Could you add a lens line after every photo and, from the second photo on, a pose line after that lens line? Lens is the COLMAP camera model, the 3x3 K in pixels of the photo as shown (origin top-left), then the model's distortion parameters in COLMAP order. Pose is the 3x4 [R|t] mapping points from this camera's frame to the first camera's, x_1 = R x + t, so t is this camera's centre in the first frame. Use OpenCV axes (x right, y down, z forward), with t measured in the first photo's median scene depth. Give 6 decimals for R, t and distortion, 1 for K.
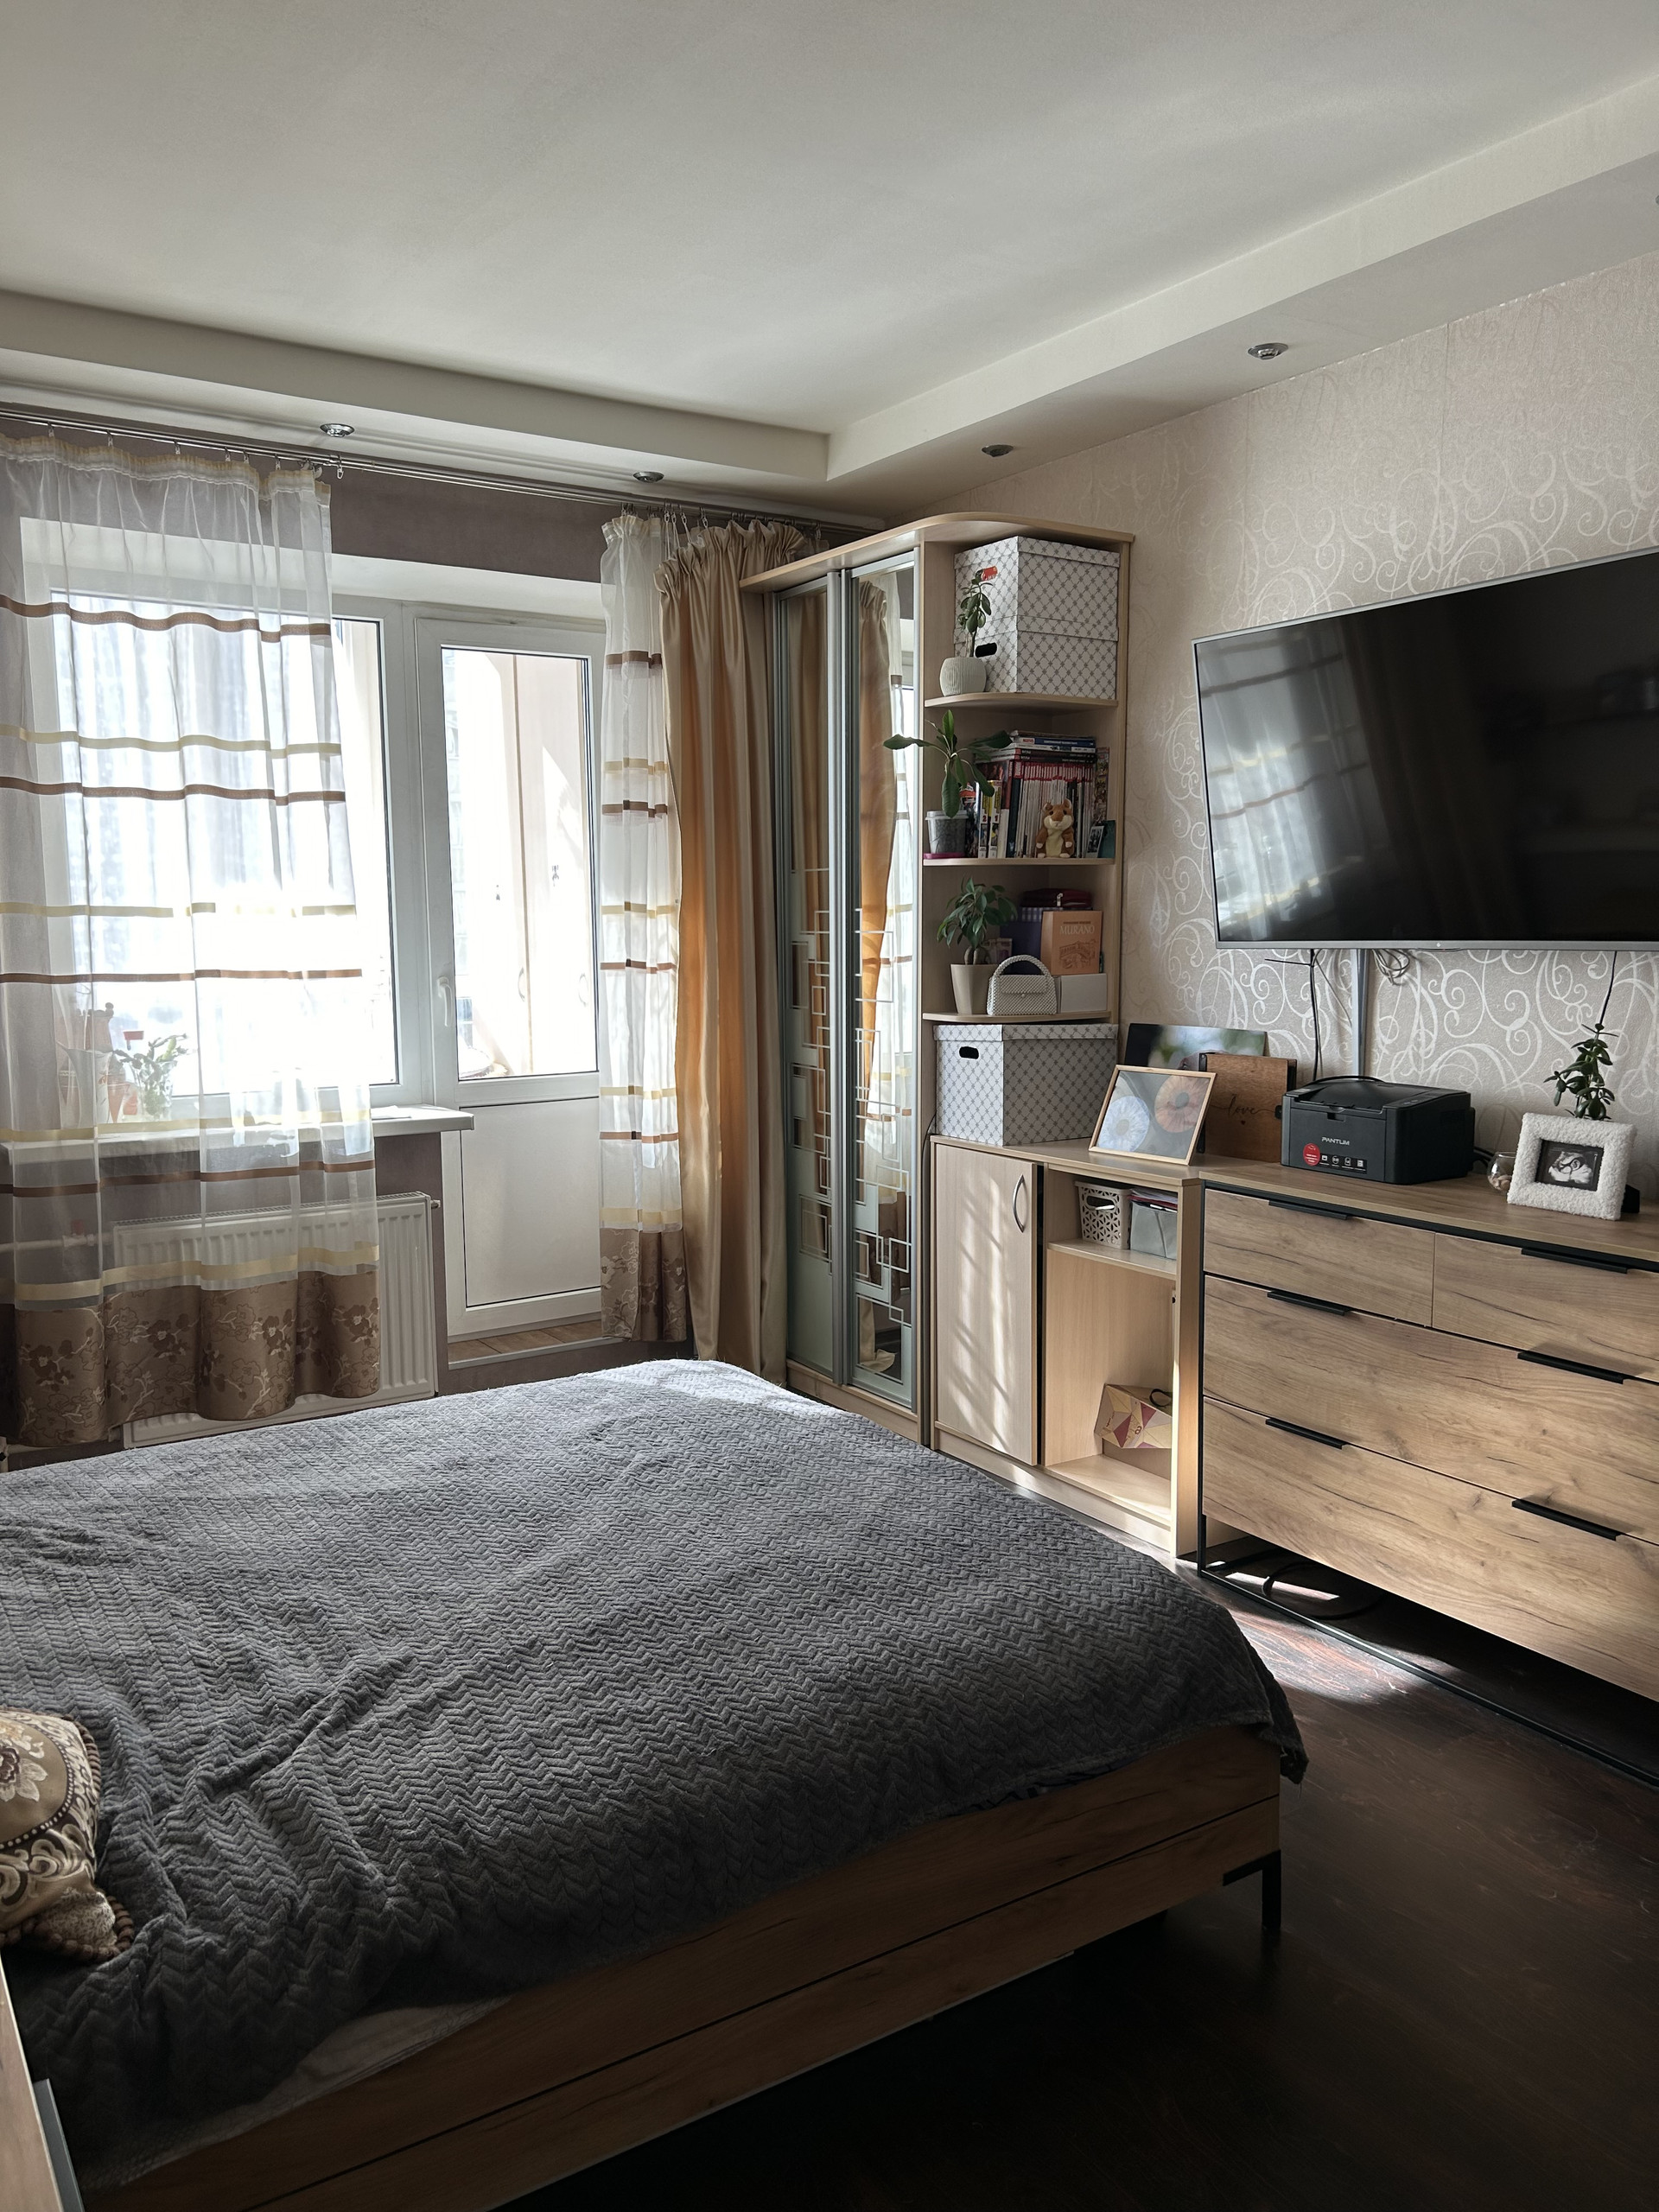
lens RADIAL K [[1668.7, 0, 835.9], [0, 1668.7, 1108.5], [0, 0, 1]] dist [0.021238, -0.020252]
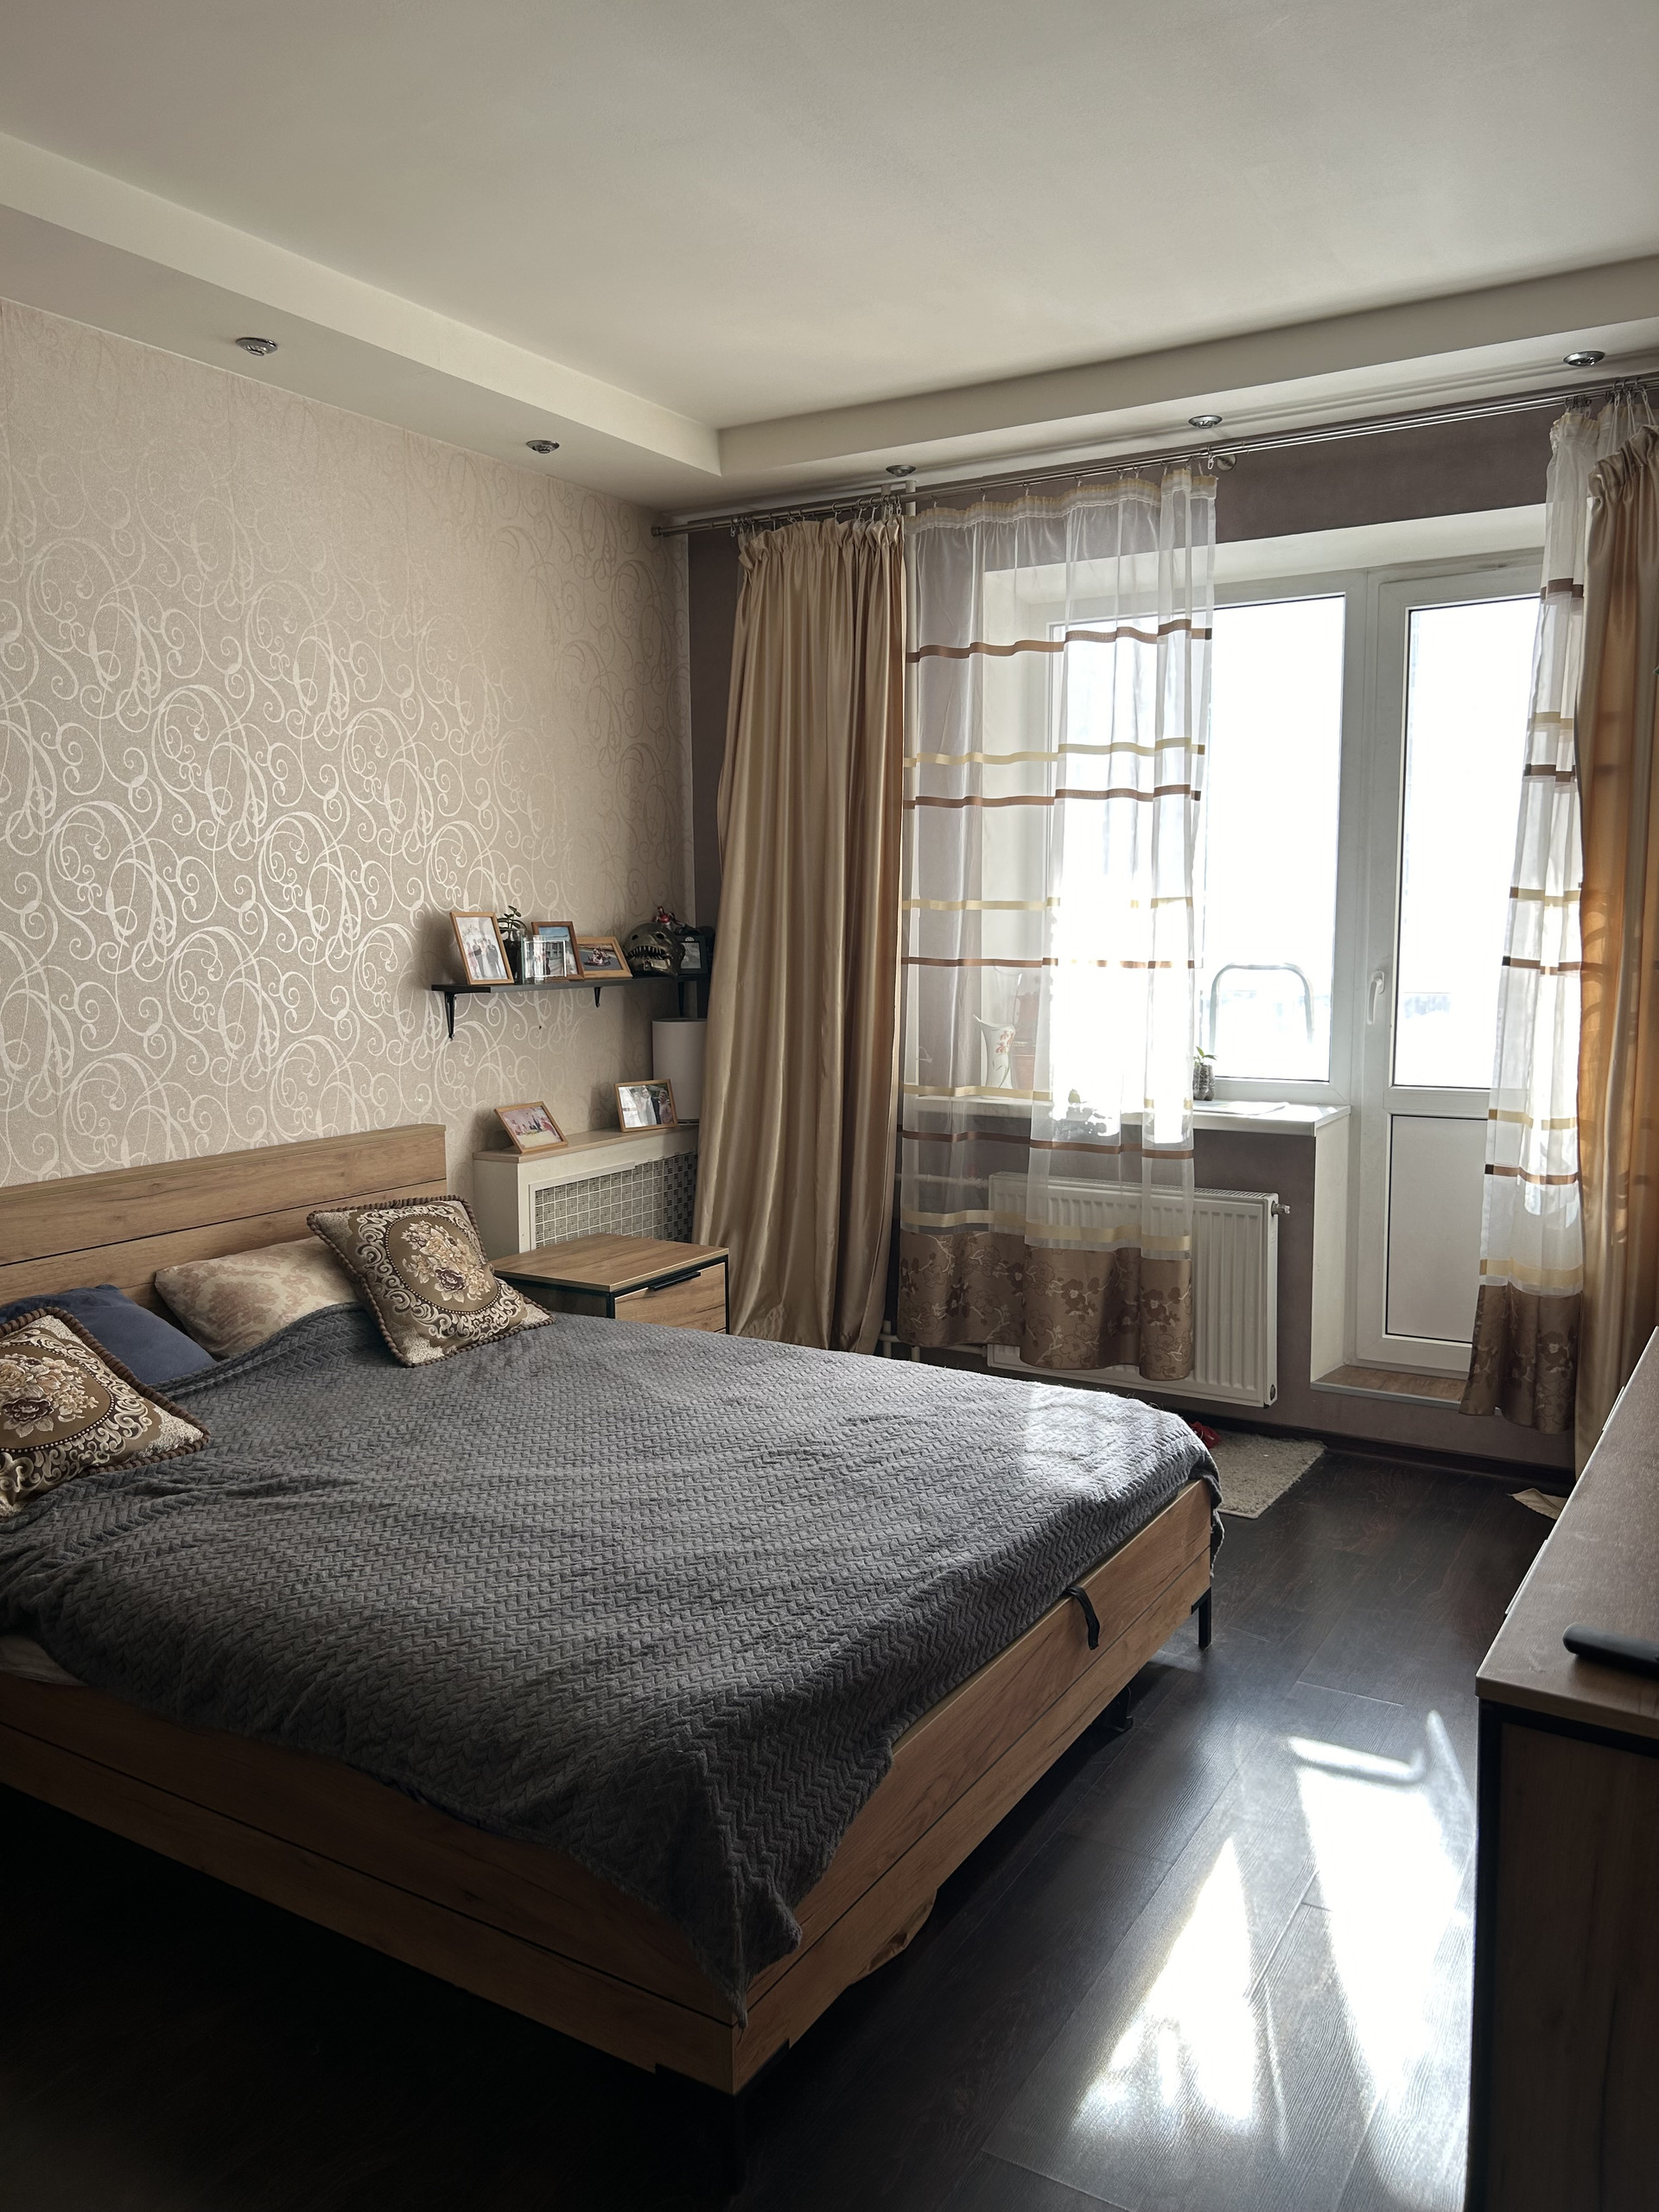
lens RADIAL K [[1668.7, 0, 838.2], [0, 1668.7, 1104.3], [0, 0, 1]] dist [0.021238, -0.020252]
pose [[0.446106, 0.106235, -0.888653, 0.527885], [-0.098116, 0.992750, 0.069425, -0.046815], [0.889586, 0.056221, 0.453295, 0.368002]]
